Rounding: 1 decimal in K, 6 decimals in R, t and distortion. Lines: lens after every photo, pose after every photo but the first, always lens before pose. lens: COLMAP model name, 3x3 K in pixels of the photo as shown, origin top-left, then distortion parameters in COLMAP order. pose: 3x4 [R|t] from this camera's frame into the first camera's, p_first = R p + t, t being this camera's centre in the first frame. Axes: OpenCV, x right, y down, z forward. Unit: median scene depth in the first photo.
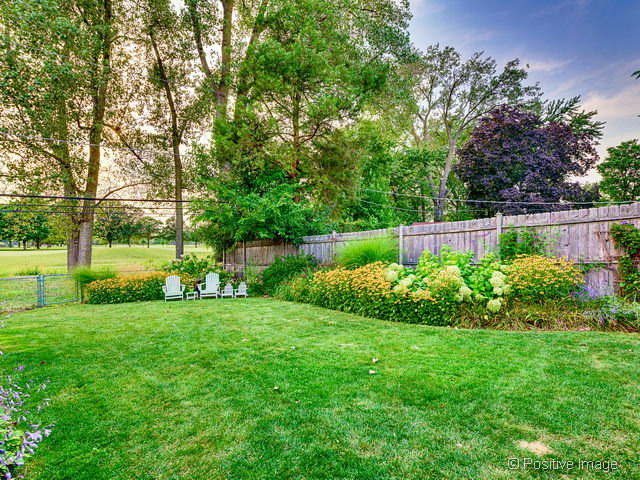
lens RADIAL K [[315.3, 0, 320.0], [0, 315.3, 240.0], [0, 0, 1]] dist [-0.005043, -0.000179]
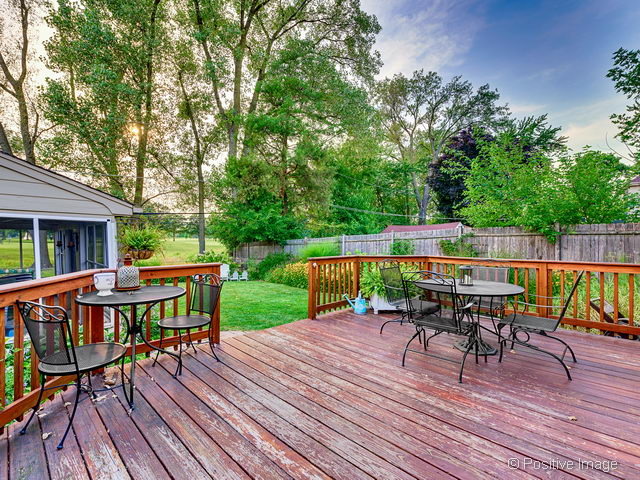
lens RADIAL K [[290.9, 0, 320.0], [0, 290.9, 240.0], [0, 0, 1]] dist [0.002200, -0.000007]
pose [[0.999454, 0.010320, -0.031374, 0.078825], [-0.009757, 0.999789, 0.018053, -0.019672], [0.031554, -0.017737, 0.999345, -0.184356]]
